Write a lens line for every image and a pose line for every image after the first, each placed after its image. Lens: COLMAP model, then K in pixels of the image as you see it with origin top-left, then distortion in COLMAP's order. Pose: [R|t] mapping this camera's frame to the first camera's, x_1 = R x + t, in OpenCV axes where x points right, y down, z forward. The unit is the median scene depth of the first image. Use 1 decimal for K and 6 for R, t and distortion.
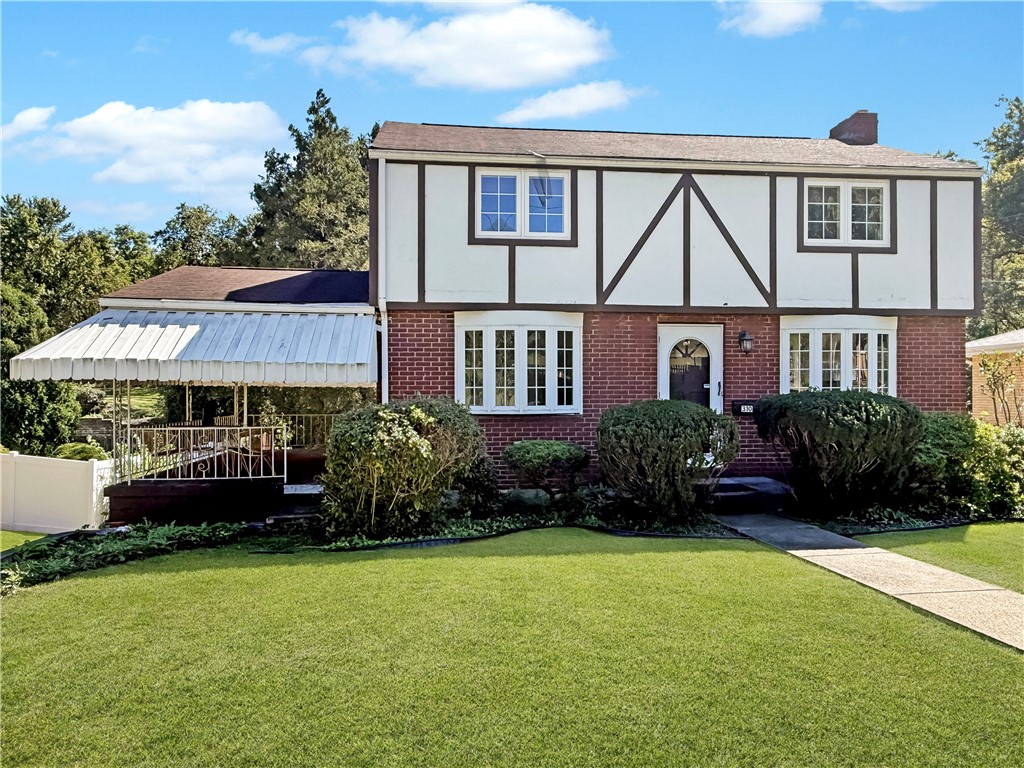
lens RADIAL K [[704.5, 0, 504.1], [0, 704.5, 373.6], [0, 0, 1]] dist [0.001545, -0.013240]
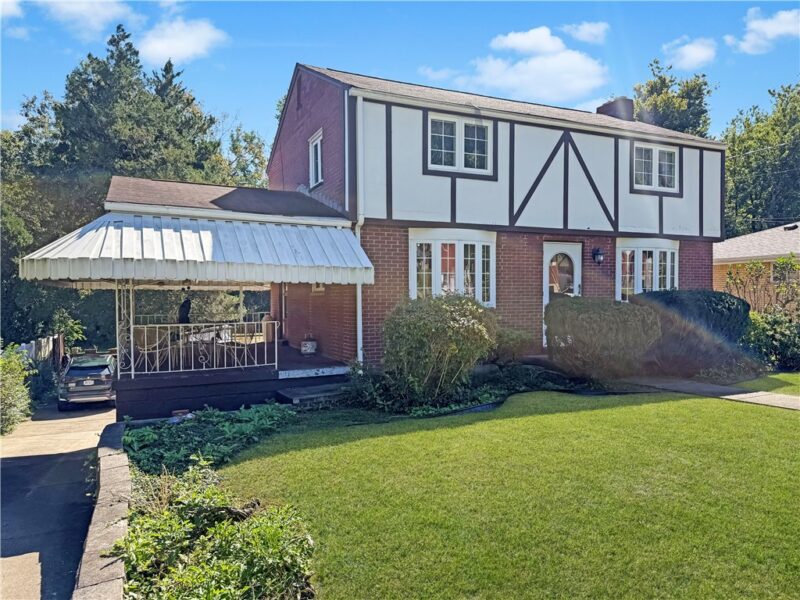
lens RADIAL K [[550.4, 0, 397.4], [0, 550.4, 305.7], [0, 0, 1]] dist [0.001545, -0.013240]
pose [[0.954985, -0.010032, 0.296485, -0.378743], [-0.003628, 0.998958, 0.045488, 0.006197], [-0.296632, -0.044516, 0.953954, 0.067611]]
